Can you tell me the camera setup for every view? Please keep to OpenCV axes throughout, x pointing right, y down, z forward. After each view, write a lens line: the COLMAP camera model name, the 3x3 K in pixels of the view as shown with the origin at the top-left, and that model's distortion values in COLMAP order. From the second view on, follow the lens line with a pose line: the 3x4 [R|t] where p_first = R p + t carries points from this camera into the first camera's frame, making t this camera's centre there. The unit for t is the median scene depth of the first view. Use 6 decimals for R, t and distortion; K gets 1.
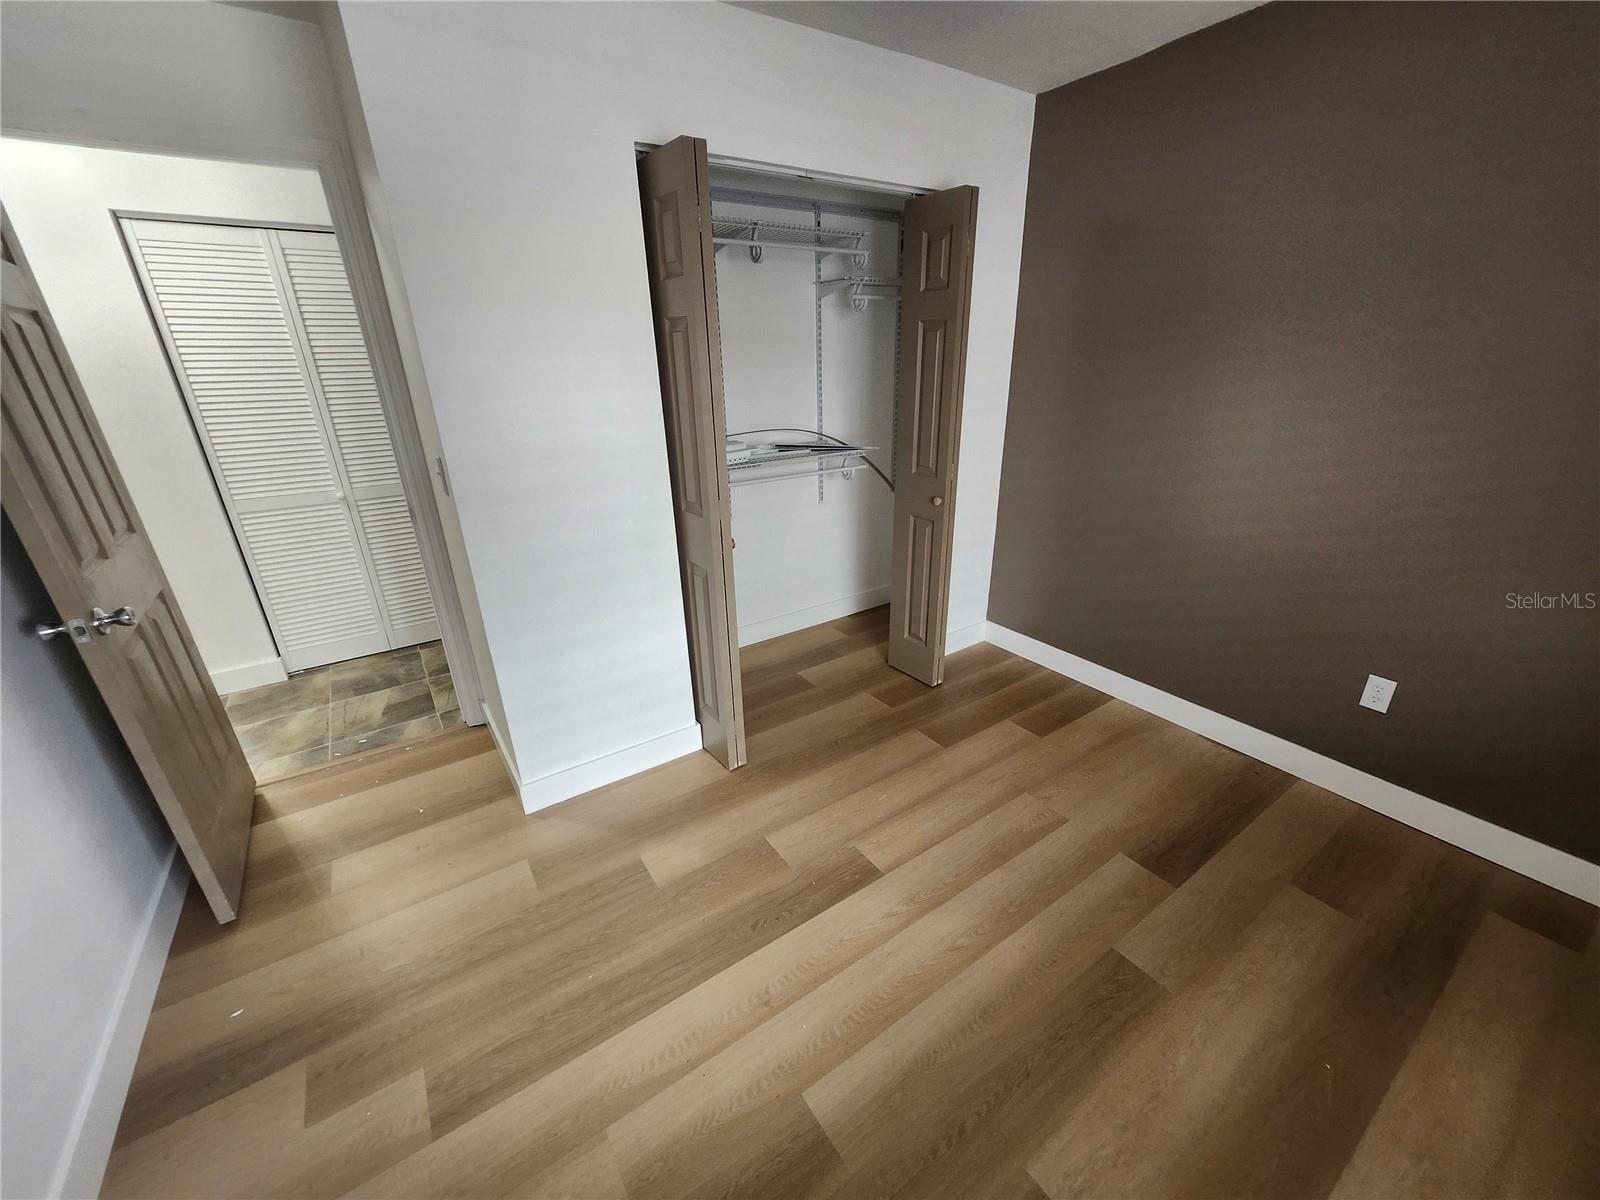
lens RADIAL K [[629.1, 0, 807.1], [0, 629.1, 608.1], [0, 0, 1]] dist [0.000547, 0.000158]
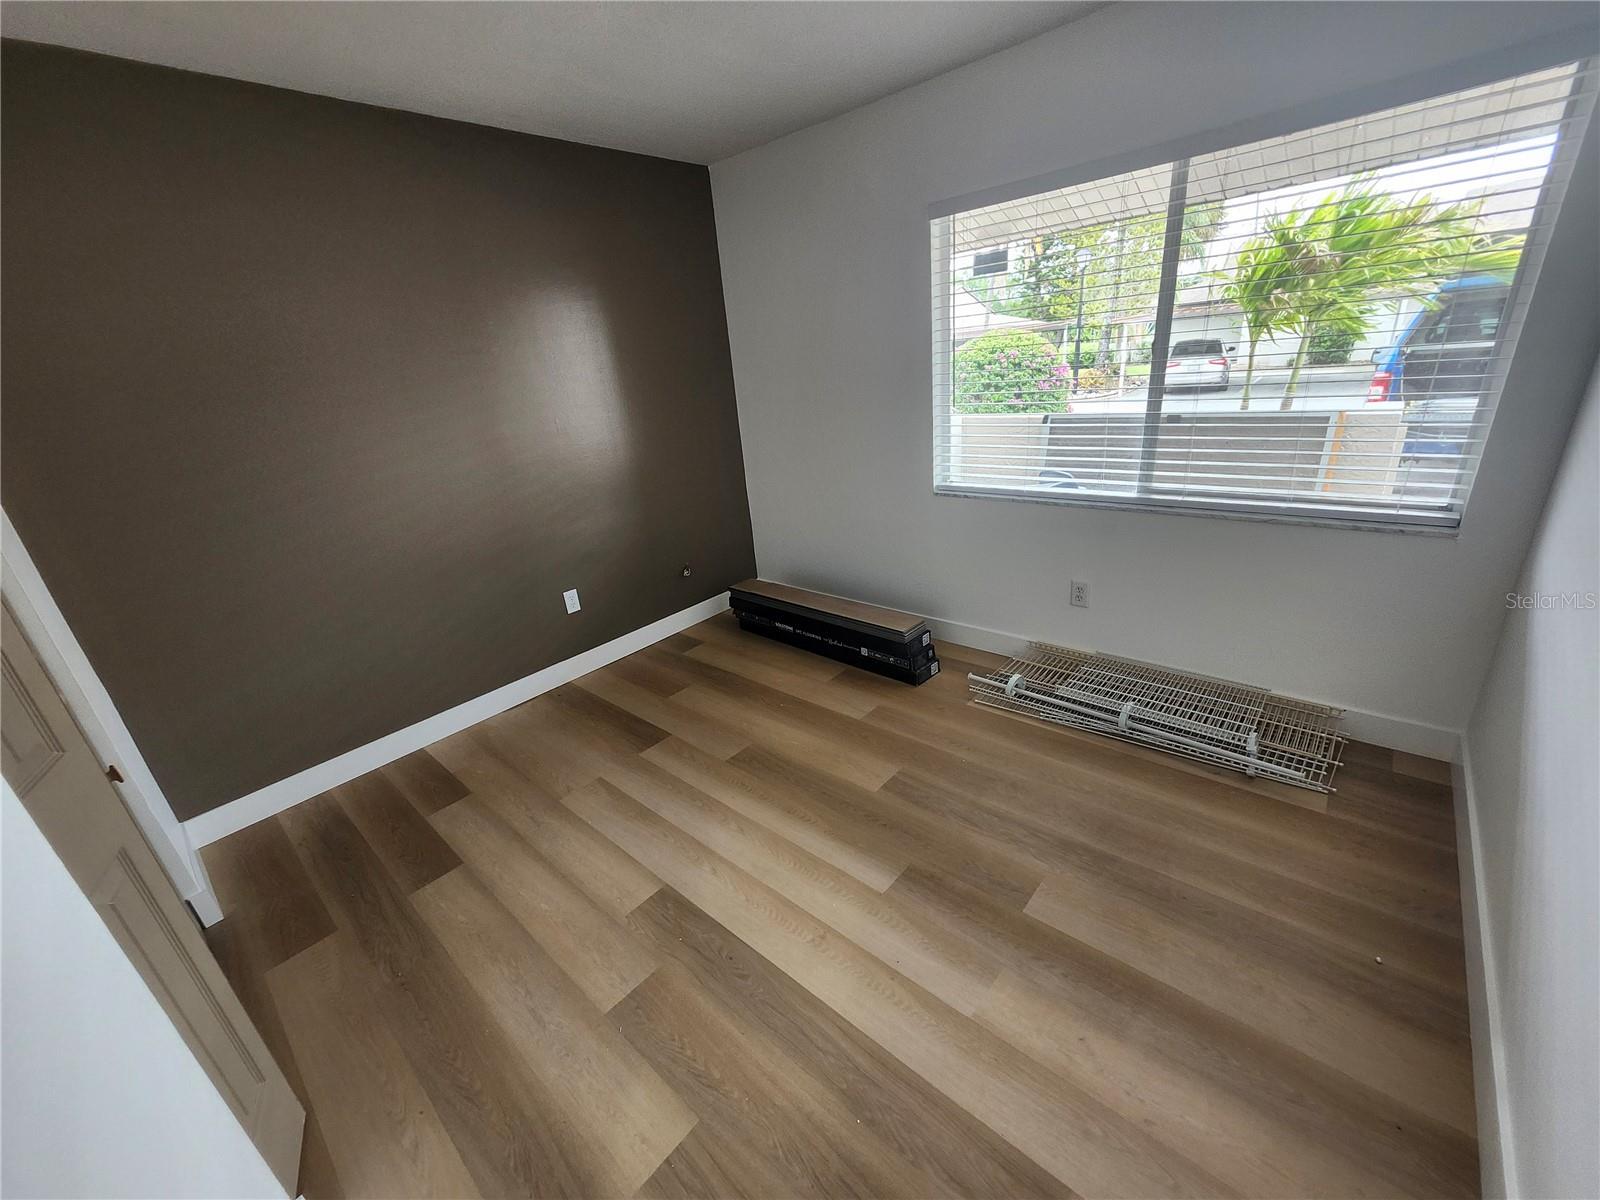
lens RADIAL K [[629.1, 0, 807.1], [0, 629.1, 608.1], [0, 0, 1]] dist [0.000547, 0.000158]
pose [[-0.247632, -0.320922, 0.914159, -0.755415], [0.449302, 0.797914, 0.401822, -0.243839], [-0.858374, 0.510237, -0.053398, 0.681375]]
